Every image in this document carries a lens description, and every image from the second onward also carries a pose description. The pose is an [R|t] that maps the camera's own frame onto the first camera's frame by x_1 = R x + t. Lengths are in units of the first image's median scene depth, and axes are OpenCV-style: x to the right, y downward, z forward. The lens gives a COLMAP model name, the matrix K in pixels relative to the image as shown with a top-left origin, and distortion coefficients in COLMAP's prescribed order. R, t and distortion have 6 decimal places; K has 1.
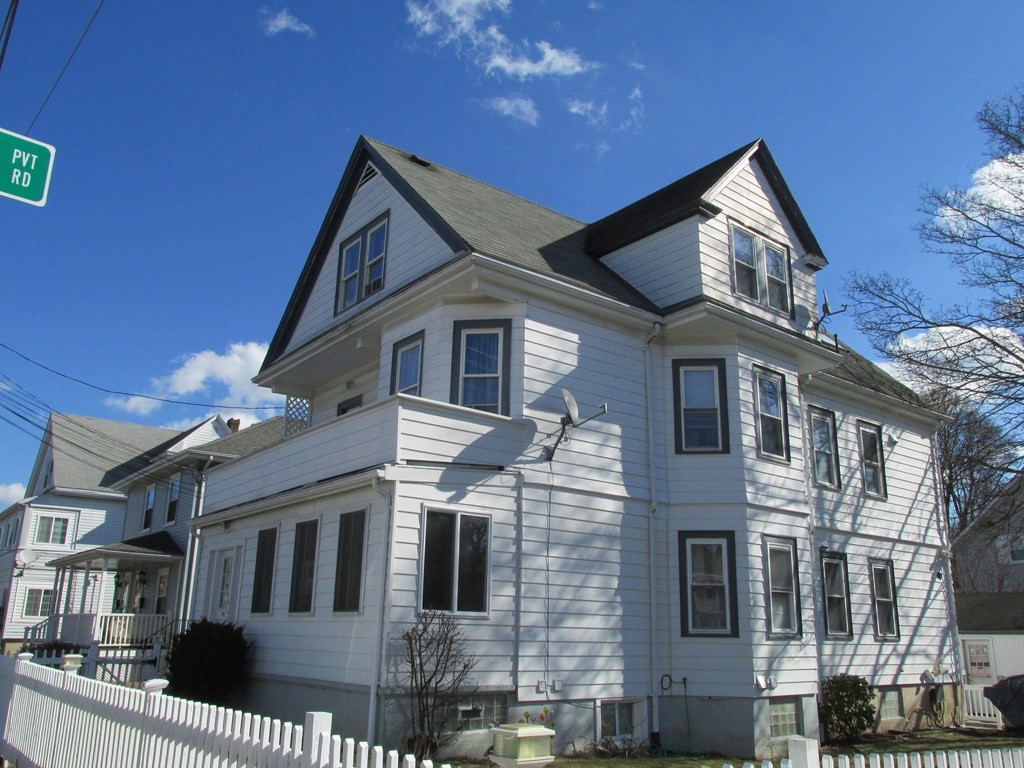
lens RADIAL K [[848.4, 0, 514.7], [0, 848.4, 382.9], [0, 0, 1]] dist [-0.033634, 0.005000]
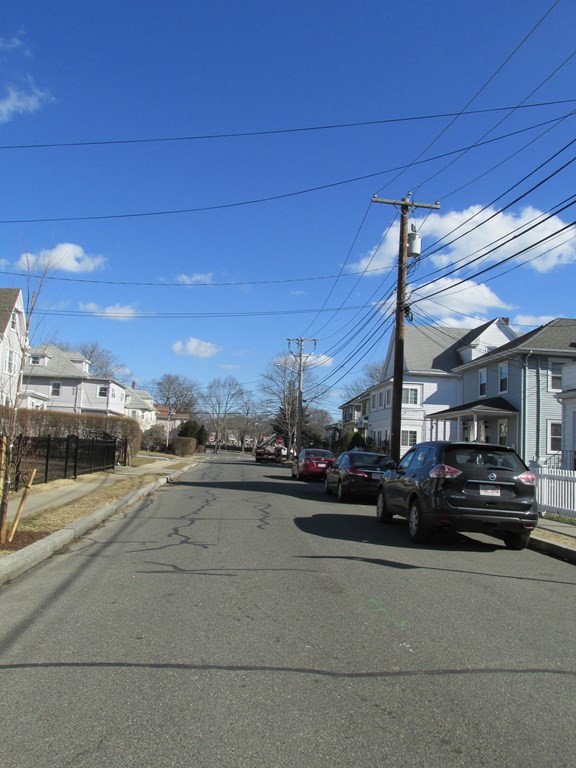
lens RADIAL K [[636.3, 0, 288.0], [0, 636.3, 384.0], [0, 0, 1]] dist [-0.033634, 0.005000]
pose [[0.835584, -0.037126, -0.548107, -0.150550], [0.130432, 0.982592, 0.132286, -0.114562], [0.533655, -0.182026, 0.825881, -0.405761]]
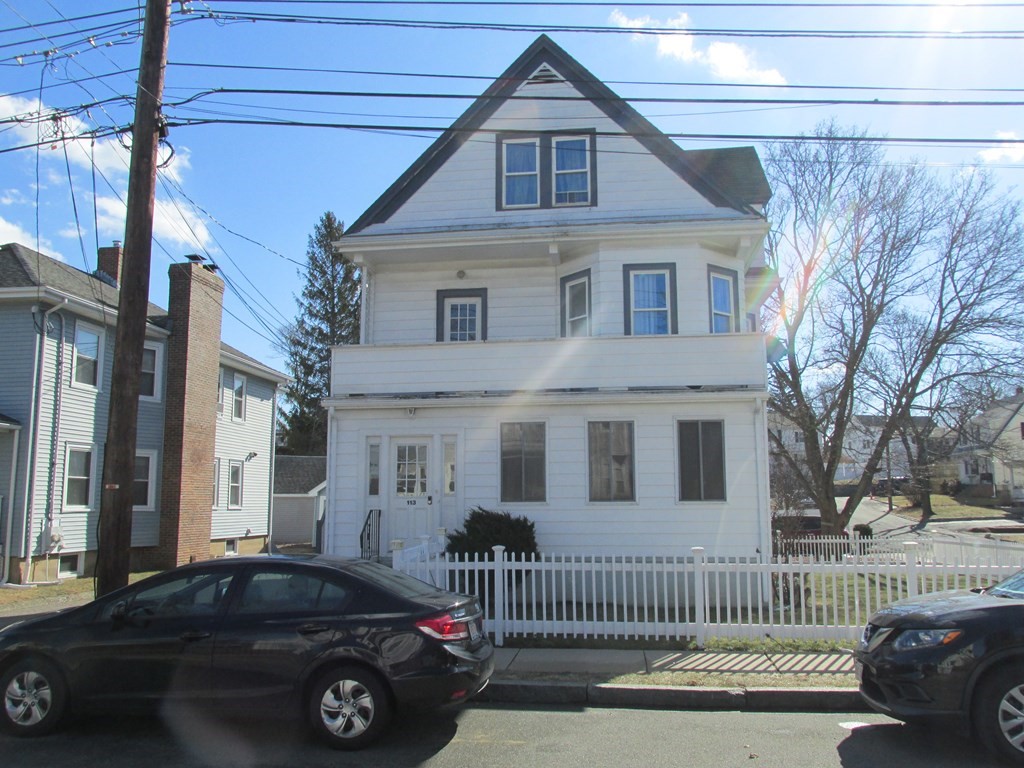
lens RADIAL K [[851.3, 0, 516.0], [0, 851.3, 380.2], [0, 0, 1]] dist [-0.033169, 0.007450]
pose [[0.716418, 0.077362, 0.693369, -0.979035], [-0.180875, 0.980448, 0.077495, 0.040811], [-0.673817, -0.180932, 0.716404, 0.257113]]
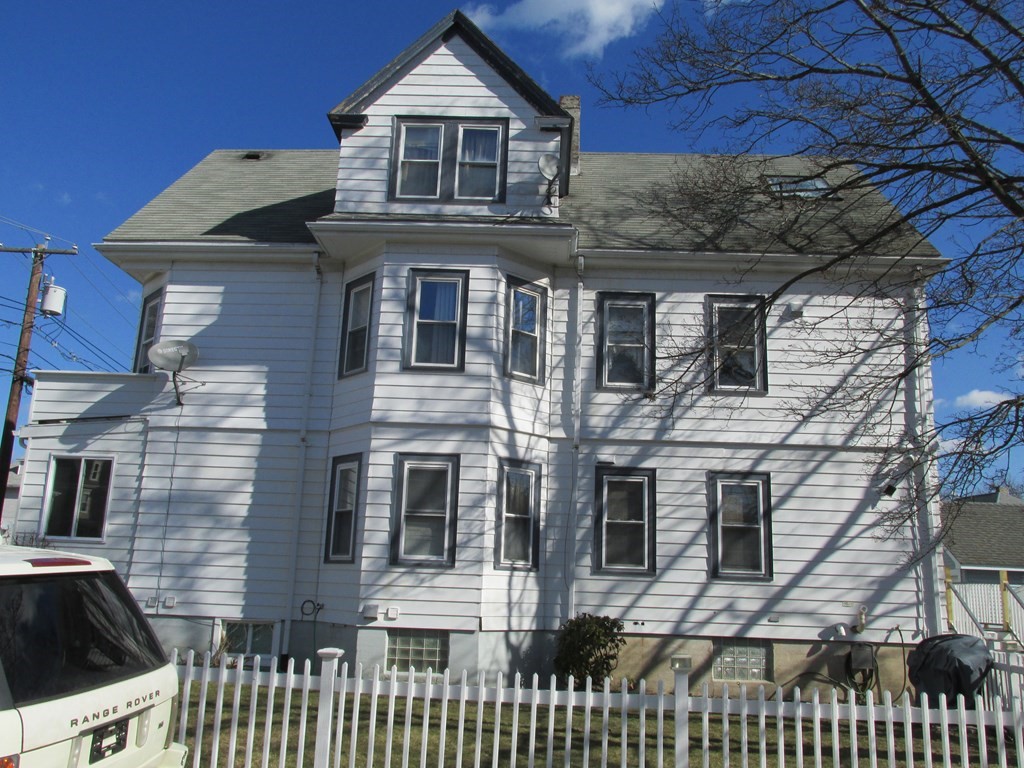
lens RADIAL K [[848.4, 0, 514.7], [0, 848.4, 382.9], [0, 0, 1]] dist [-0.033634, 0.005000]
pose [[0.761552, -0.143338, -0.632055, 0.938525], [0.165214, 0.985953, -0.024531, 0.140812], [0.626692, -0.085742, 0.774535, 0.359698]]
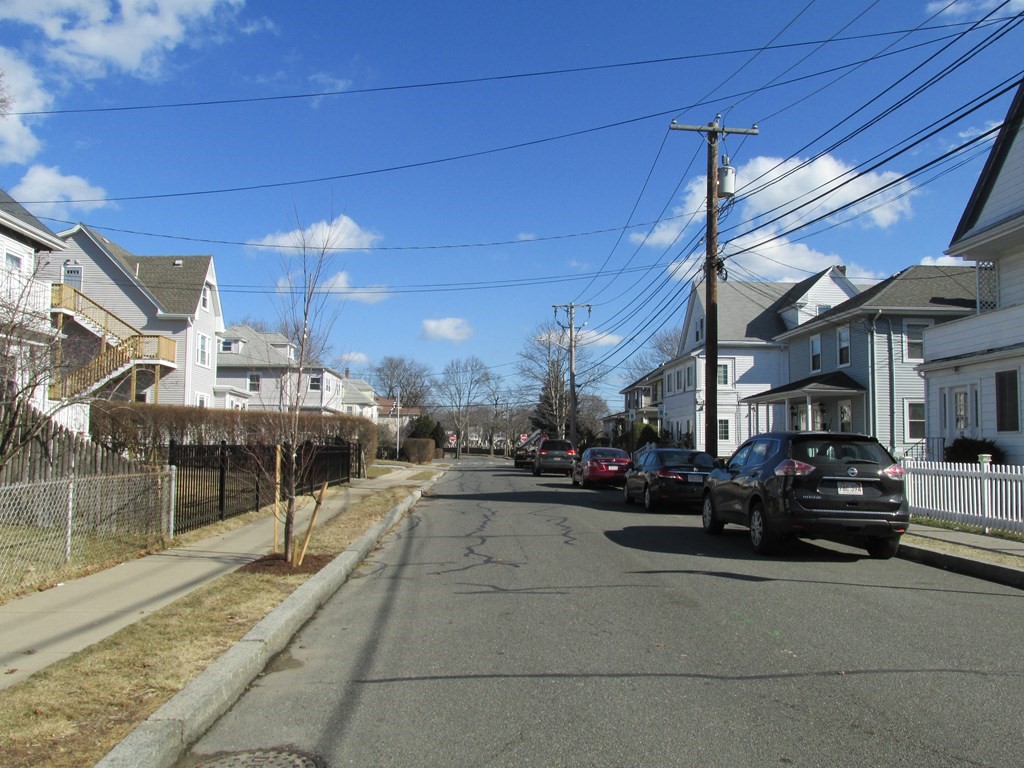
lens RADIAL K [[848.4, 0, 514.7], [0, 848.4, 382.9], [0, 0, 1]] dist [-0.033634, 0.005000]
pose [[0.814197, -0.056130, -0.577870, -0.148913], [0.173213, 0.973472, 0.149495, -0.141377], [0.554149, -0.221813, 0.802320, -0.502046]]
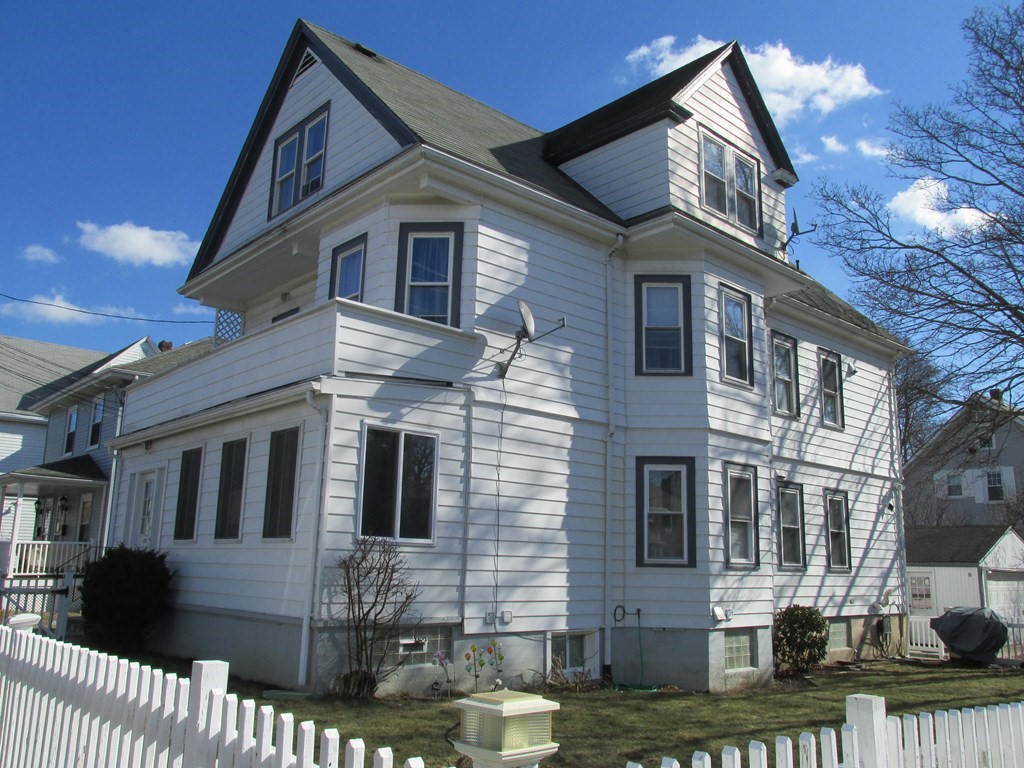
lens RADIAL K [[851.3, 0, 516.0], [0, 851.3, 380.2], [0, 0, 1]] dist [-0.033169, 0.007450]
pose [[0.997580, 0.017694, 0.067242, -0.005368], [-0.022660, 0.997014, 0.073816, 0.021792], [-0.065735, -0.075161, 0.995002, 0.067640]]
